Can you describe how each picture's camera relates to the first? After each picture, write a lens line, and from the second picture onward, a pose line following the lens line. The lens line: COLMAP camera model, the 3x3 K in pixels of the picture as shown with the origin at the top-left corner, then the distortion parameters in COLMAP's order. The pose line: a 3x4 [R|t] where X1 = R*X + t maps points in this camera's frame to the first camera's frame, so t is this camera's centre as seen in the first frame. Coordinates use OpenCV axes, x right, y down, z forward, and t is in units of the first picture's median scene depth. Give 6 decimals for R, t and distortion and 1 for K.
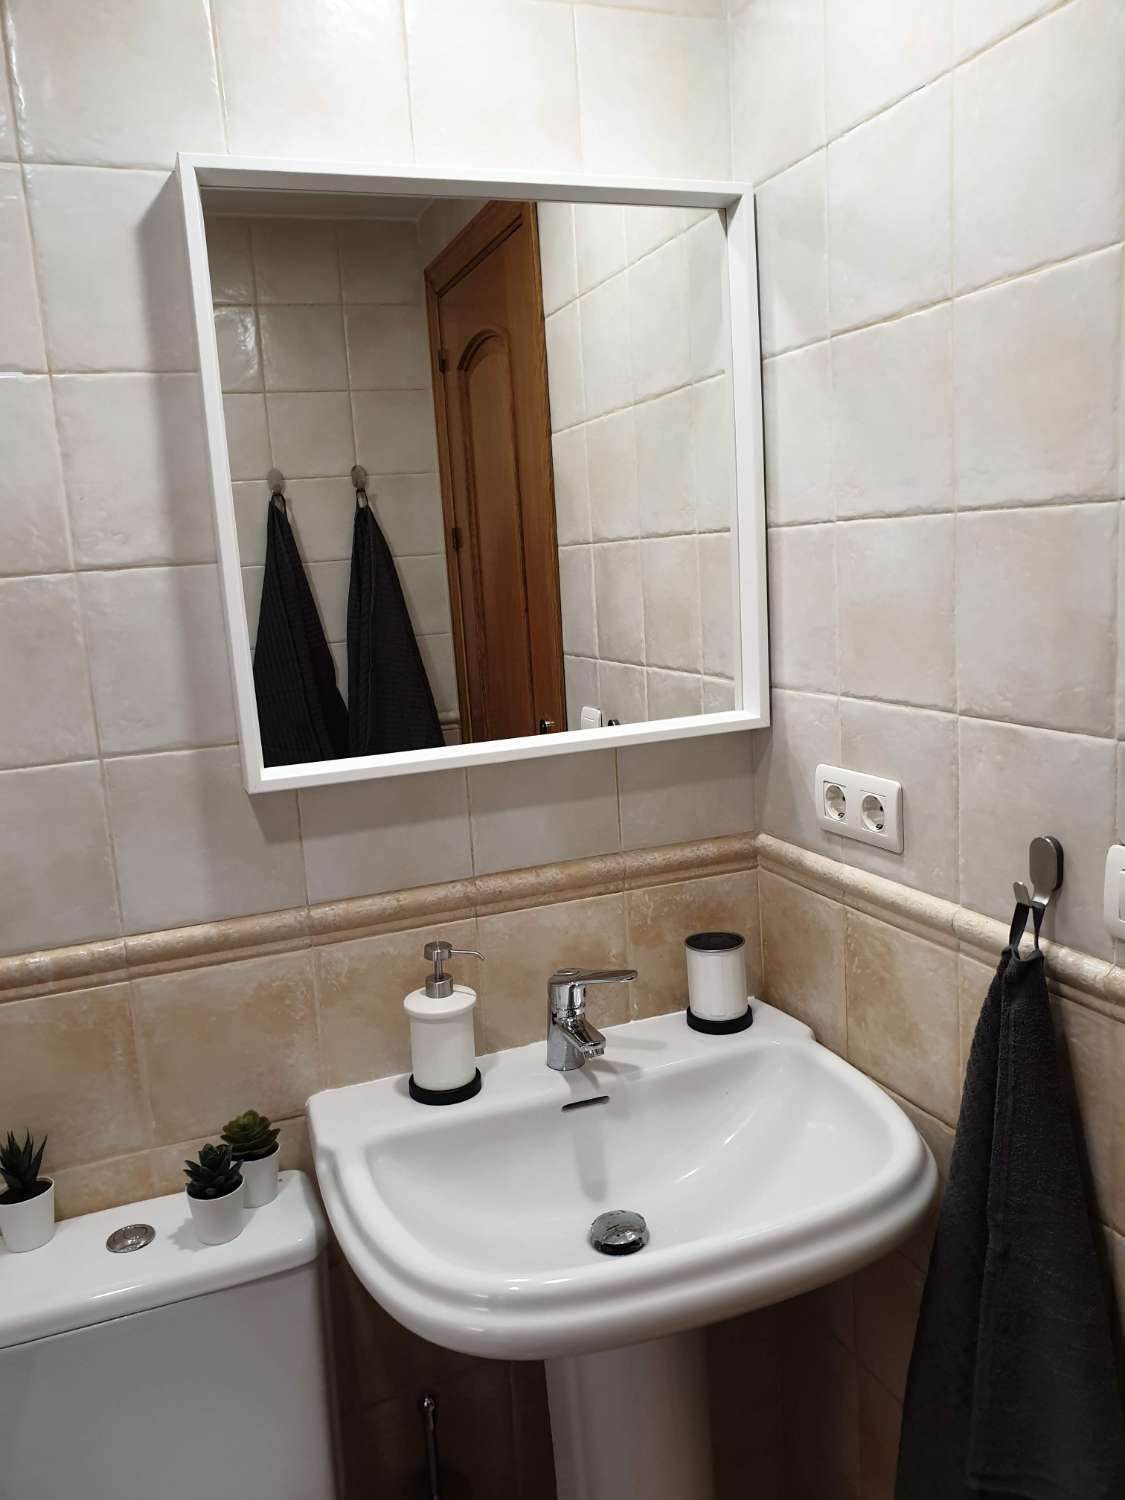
lens RADIAL K [[1169.4, 0, 560.4], [0, 1169.4, 749.8], [0, 0, 1]] dist [0.038772, -0.033597]
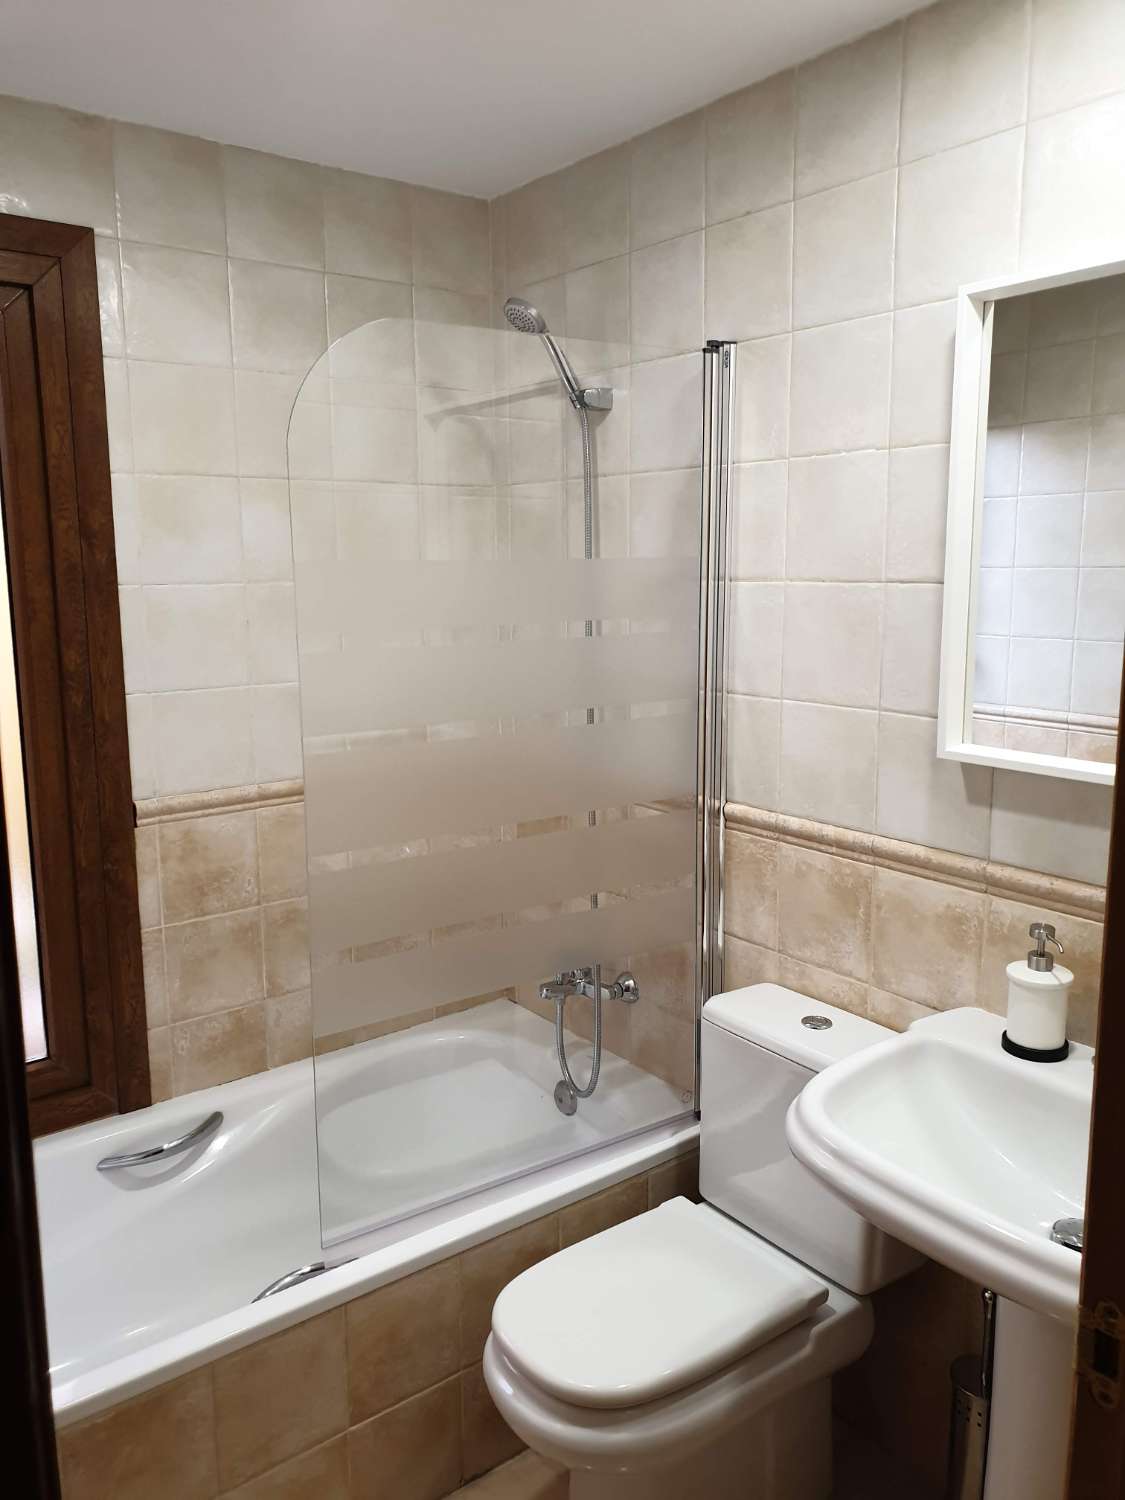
lens RADIAL K [[1169.4, 0, 563.5], [0, 1169.4, 751.0], [0, 0, 1]] dist [0.038772, -0.033597]
pose [[0.287185, 0.225481, -0.930958, 0.819207], [-0.170550, 0.968406, 0.181939, -0.135258], [0.942569, 0.106525, 0.316568, 0.166917]]
